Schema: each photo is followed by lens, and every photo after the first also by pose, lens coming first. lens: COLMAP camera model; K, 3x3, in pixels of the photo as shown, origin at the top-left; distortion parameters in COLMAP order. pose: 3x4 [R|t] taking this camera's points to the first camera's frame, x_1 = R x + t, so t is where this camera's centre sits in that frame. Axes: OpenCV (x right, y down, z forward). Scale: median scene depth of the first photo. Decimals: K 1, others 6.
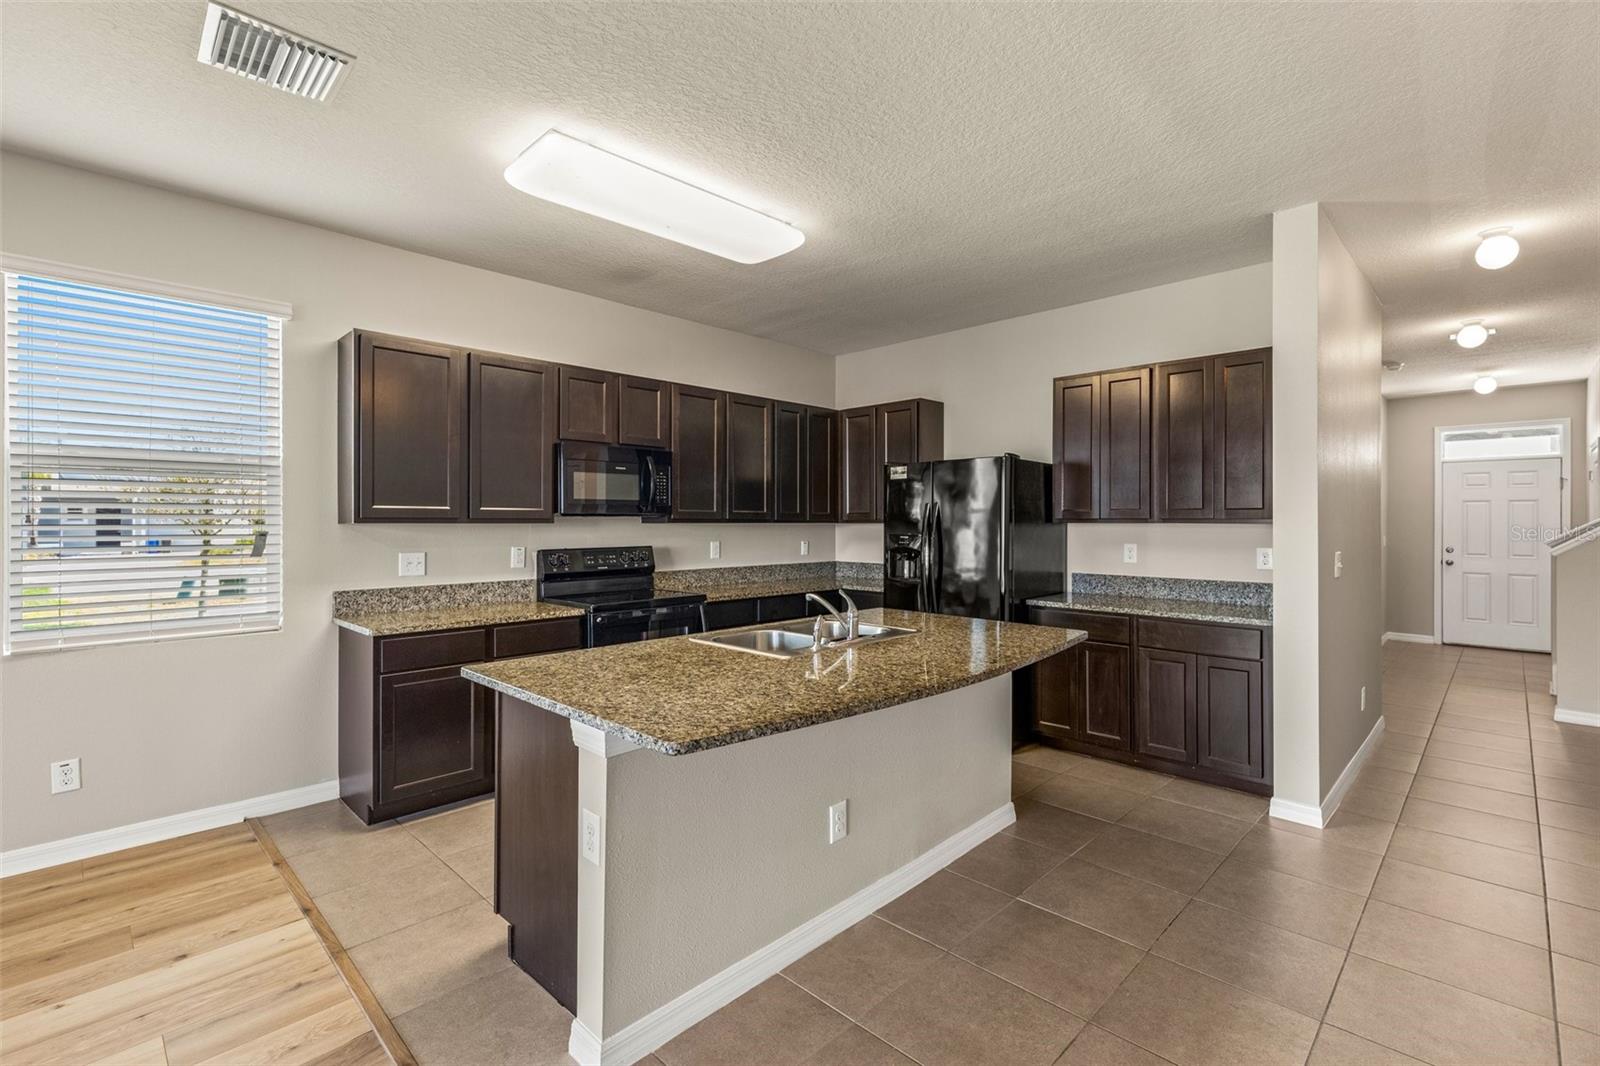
lens RADIAL K [[720.9, 0, 800.7], [0, 720.9, 523.3], [0, 0, 1]] dist [0.003235, 0.000035]
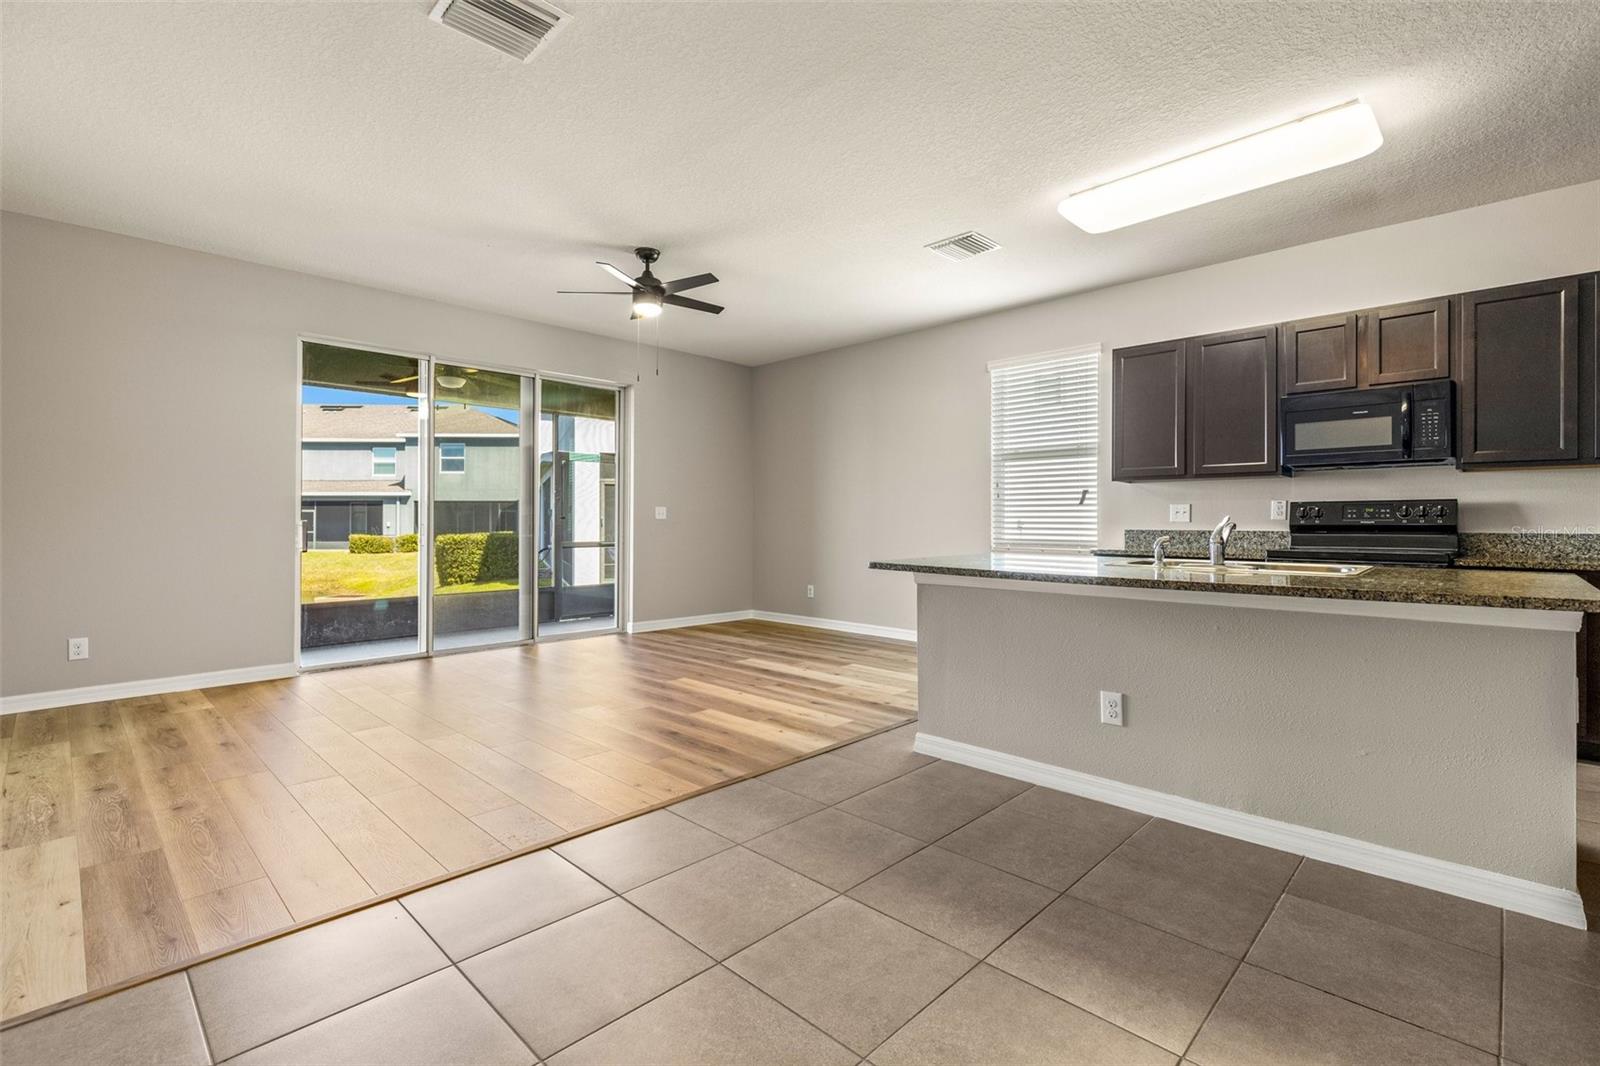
lens RADIAL K [[720.9, 0, 800.7], [0, 720.9, 523.3], [0, 0, 1]] dist [0.003235, 0.000035]
pose [[0.004729, 0.003969, -0.999981, 0.678402], [-0.004132, 0.999984, 0.003949, 0.065427], [0.999980, 0.004113, 0.004745, 0.281010]]
